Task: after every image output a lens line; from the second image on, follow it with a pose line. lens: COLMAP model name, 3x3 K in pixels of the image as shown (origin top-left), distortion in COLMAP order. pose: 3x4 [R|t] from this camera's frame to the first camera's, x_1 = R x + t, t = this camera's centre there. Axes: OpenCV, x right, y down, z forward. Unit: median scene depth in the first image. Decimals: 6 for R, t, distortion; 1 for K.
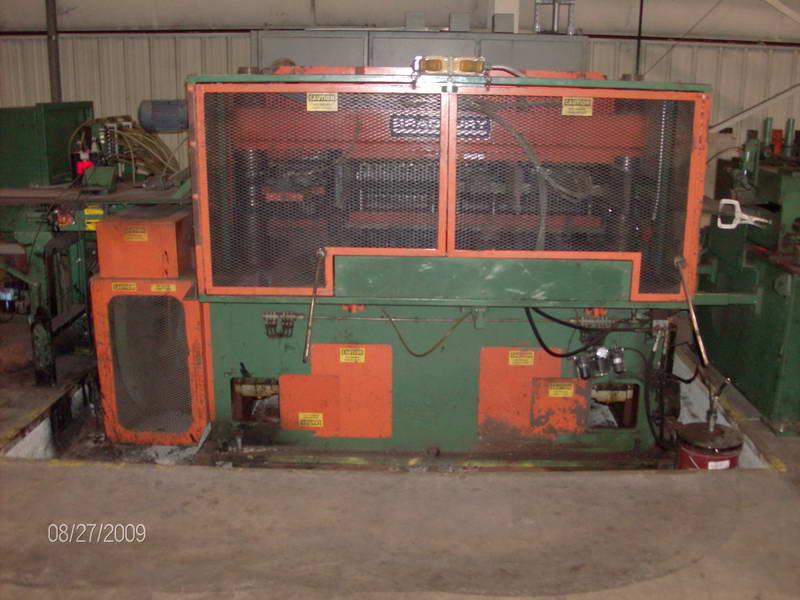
lens RADIAL K [[811.5, 0, 400.0], [0, 811.5, 300.0], [0, 0, 1]] dist [-0.133509, -0.003890]
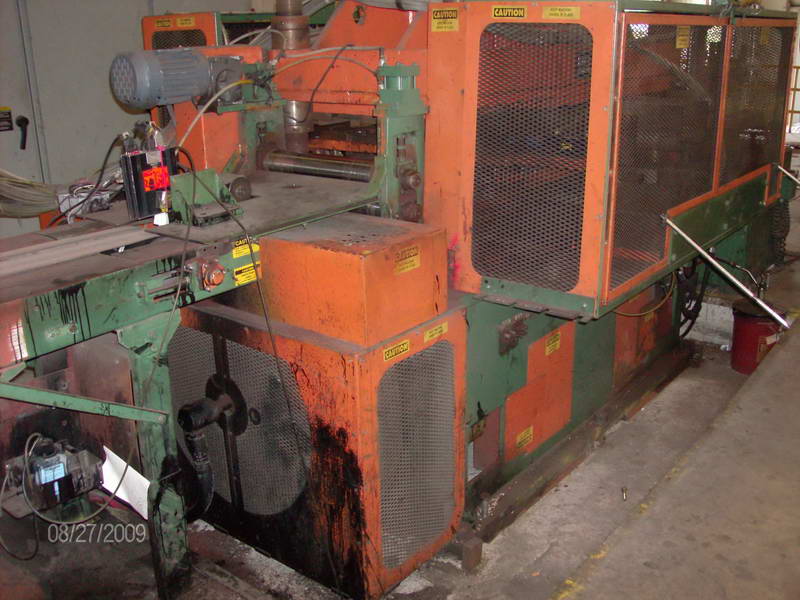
lens RADIAL K [[811.5, 0, 400.0], [0, 811.5, 300.0], [0, 0, 1]] dist [-0.133509, -0.003890]
pose [[0.615003, -0.272589, 0.739909, -0.762409], [0.230959, 0.959465, 0.161505, -0.147330], [-0.753942, 0.071563, 0.653031, 0.566260]]
